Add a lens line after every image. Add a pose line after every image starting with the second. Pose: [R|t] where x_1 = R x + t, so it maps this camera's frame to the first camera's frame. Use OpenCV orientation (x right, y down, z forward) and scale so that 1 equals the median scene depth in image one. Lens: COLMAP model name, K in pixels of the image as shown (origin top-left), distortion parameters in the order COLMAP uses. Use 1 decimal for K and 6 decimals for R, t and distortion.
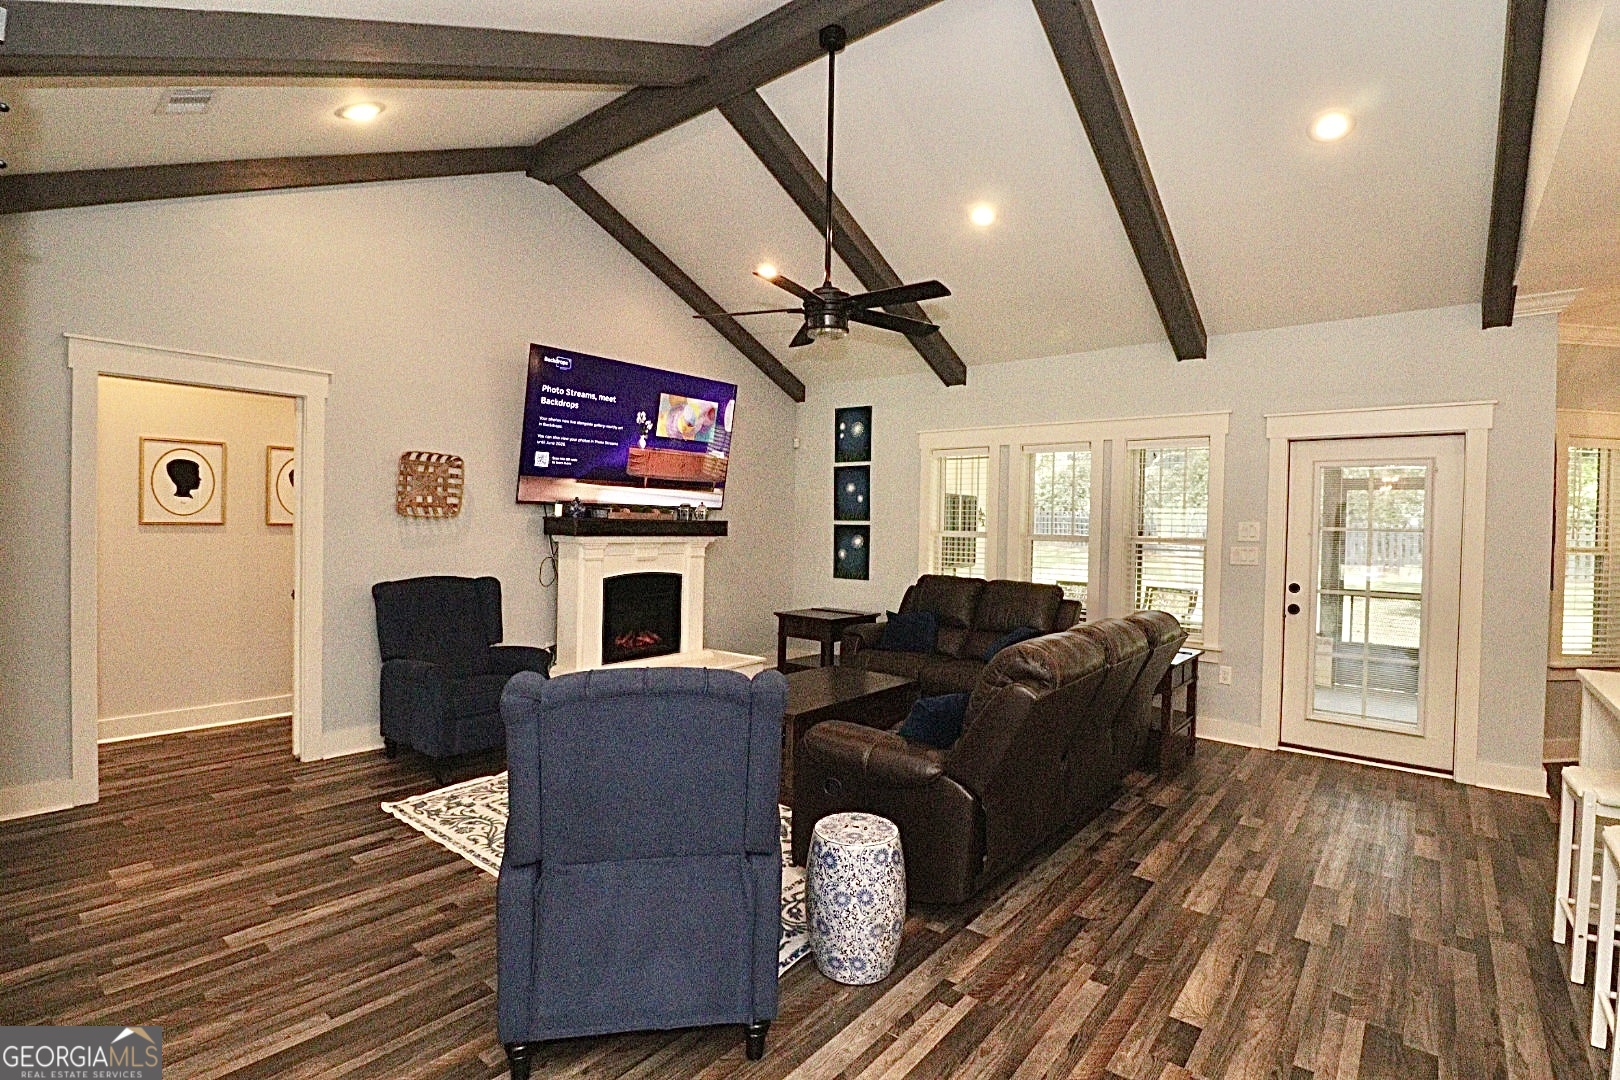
lens RADIAL K [[749.8, 0, 803.4], [0, 749.8, 539.2], [0, 0, 1]] dist [0.002194, -0.015223]
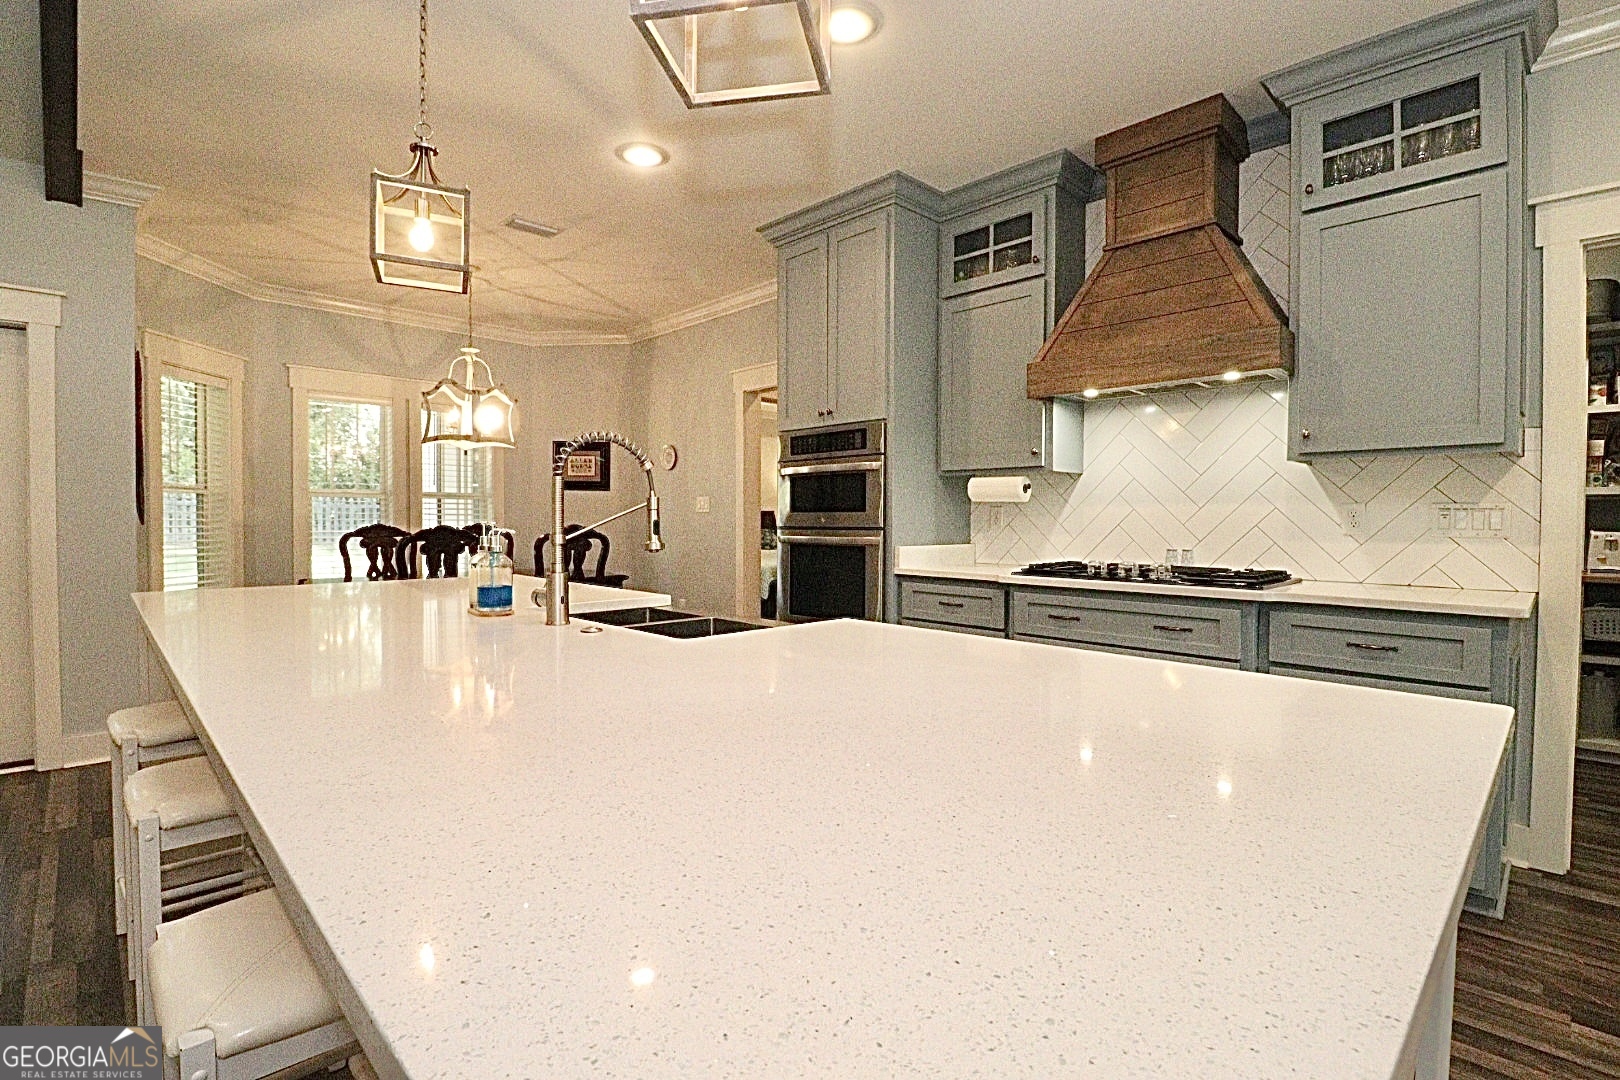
lens RADIAL K [[756.8, 0, 806.5], [0, 756.8, 536.0], [0, 0, 1]] dist [0.001598, -0.012055]
pose [[0.107366, -0.041665, 0.993346, 0.223388], [0.013006, 0.999095, 0.040500, 0.065739], [-0.994135, 0.008571, 0.107811, 0.116151]]
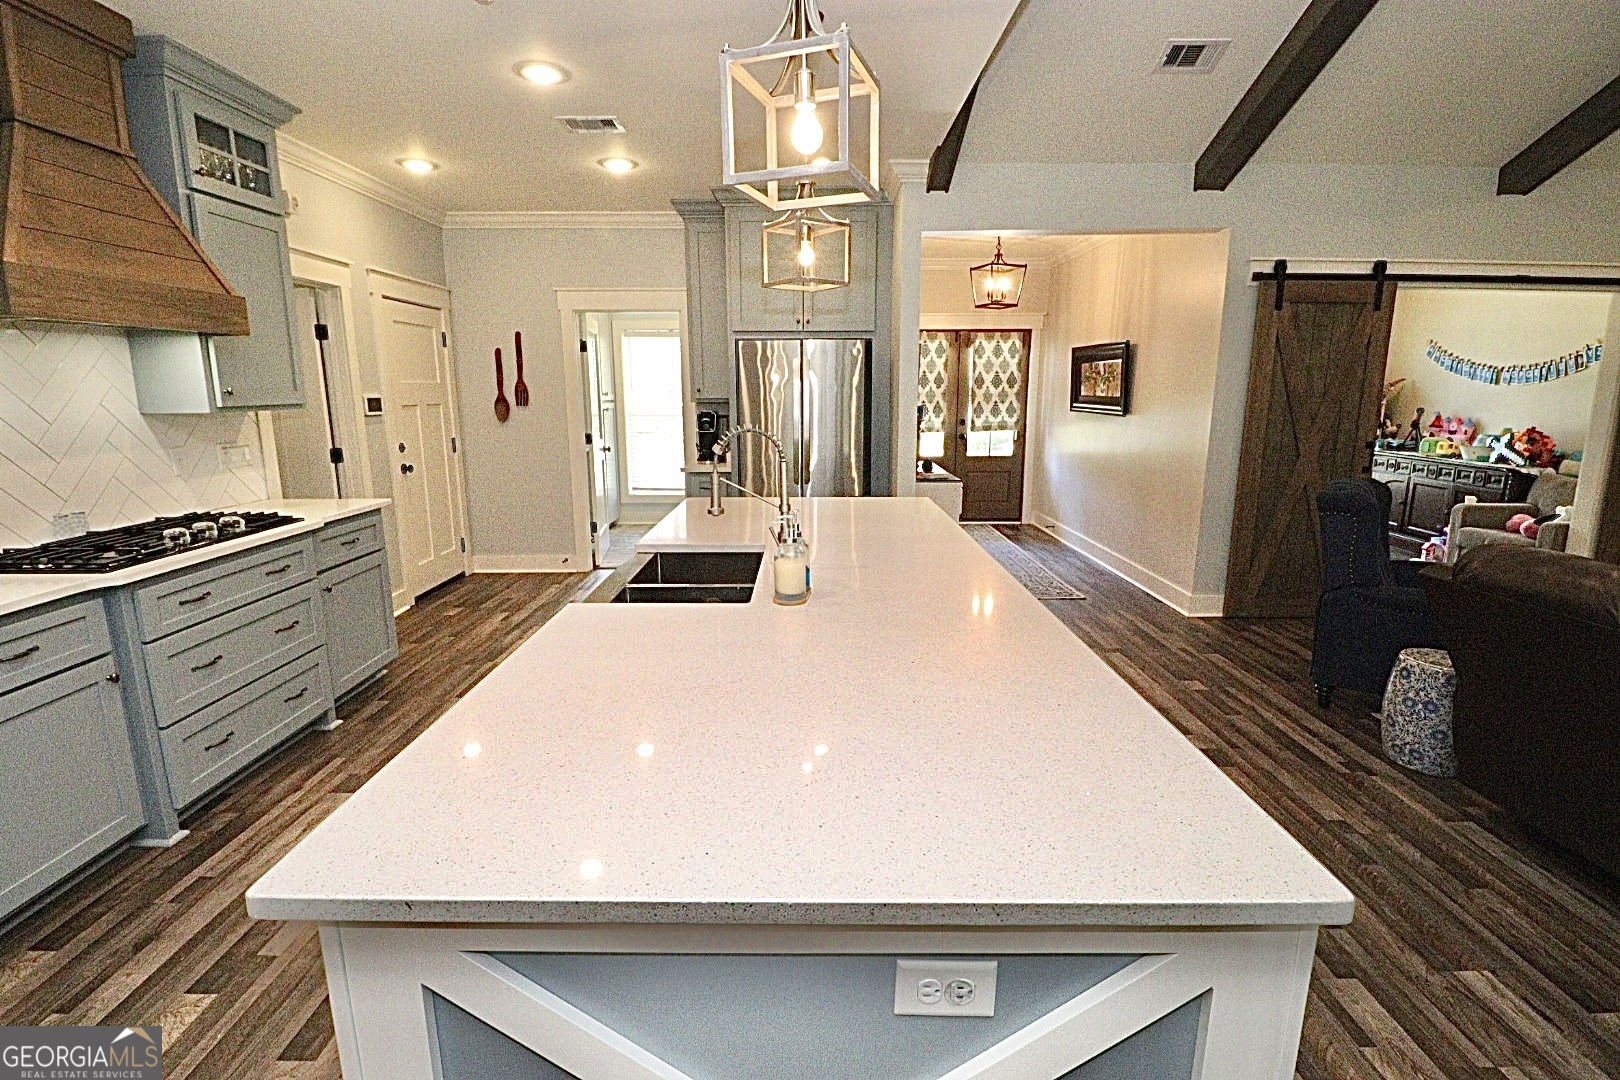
lens RADIAL K [[749.8, 0, 803.4], [0, 749.8, 539.2], [0, 0, 1]] dist [0.002194, -0.015223]
pose [[-0.774550, 0.107316, -0.623342, 1.039395], [-0.022164, 0.980291, 0.196310, -0.011619], [0.632124, 0.165868, -0.756906, 0.795466]]
